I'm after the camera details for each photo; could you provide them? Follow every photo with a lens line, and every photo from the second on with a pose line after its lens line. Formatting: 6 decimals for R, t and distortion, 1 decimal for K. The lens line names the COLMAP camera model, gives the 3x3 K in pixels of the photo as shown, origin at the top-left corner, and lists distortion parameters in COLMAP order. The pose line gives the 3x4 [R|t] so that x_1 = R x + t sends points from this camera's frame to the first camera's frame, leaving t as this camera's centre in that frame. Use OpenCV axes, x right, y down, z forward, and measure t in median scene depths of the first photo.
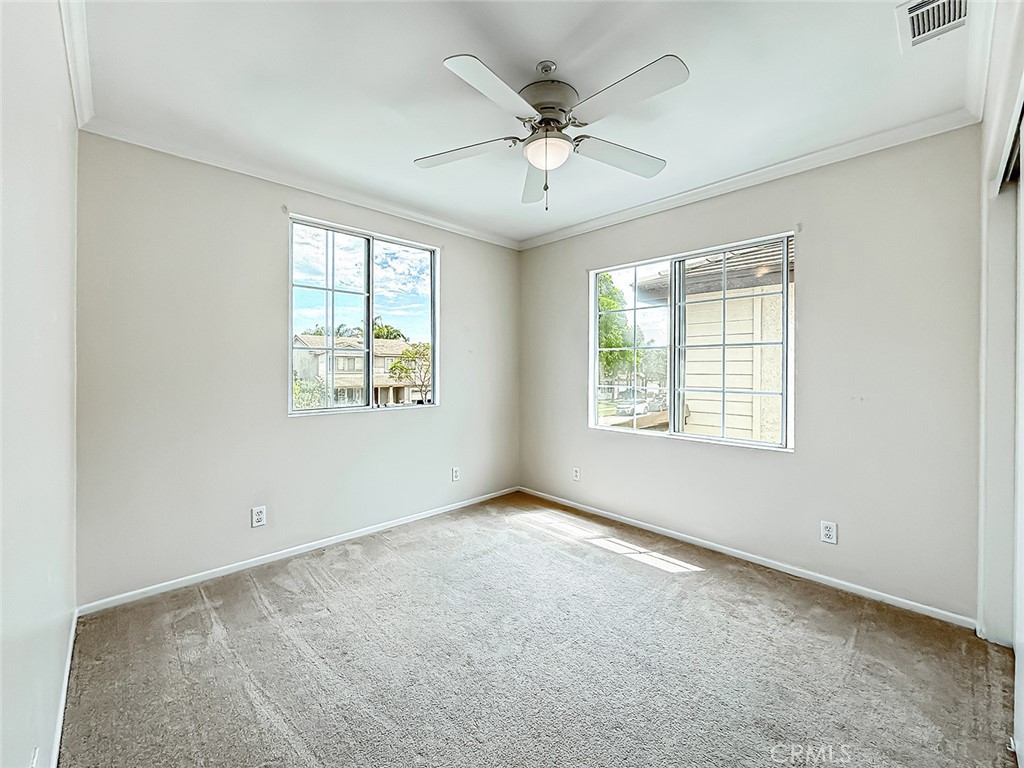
lens RADIAL K [[418.0, 0, 509.7], [0, 418.0, 368.5], [0, 0, 1]] dist [-0.000733, -0.000212]
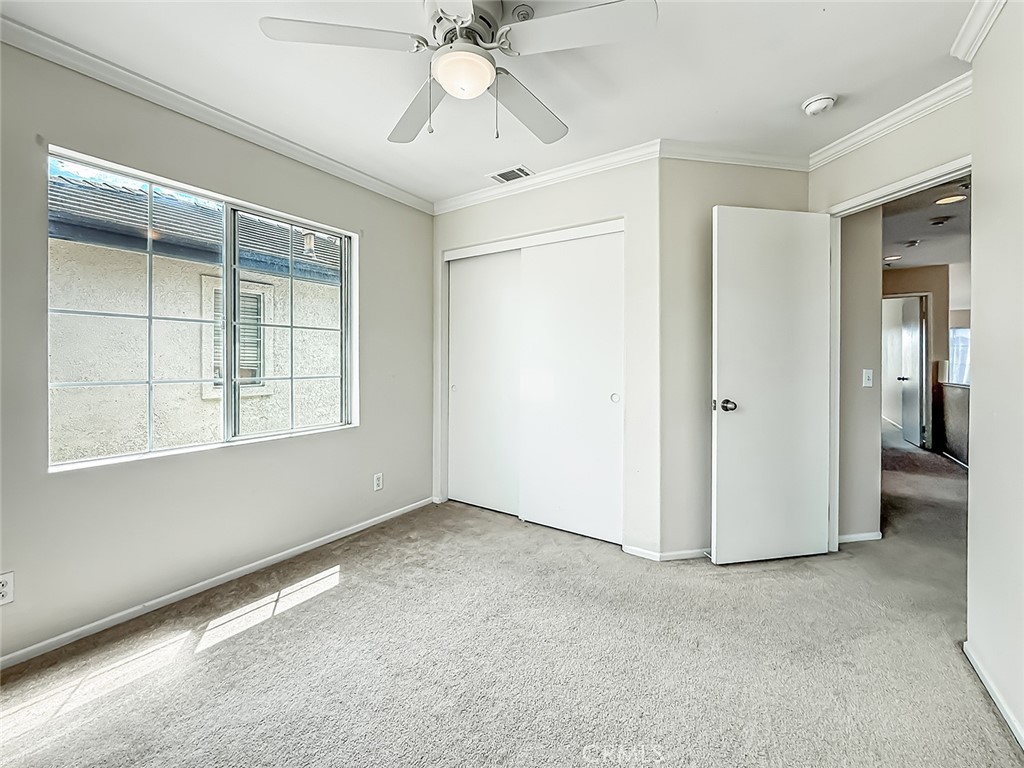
lens RADIAL K [[418.0, 0, 509.7], [0, 418.0, 368.5], [0, 0, 1]] dist [-0.000733, -0.000212]
pose [[-0.207463, -0.019612, 0.978046, -0.516814], [0.000956, 0.999794, 0.020250, 0.017081], [-0.978242, 0.005136, -0.207402, 0.796887]]
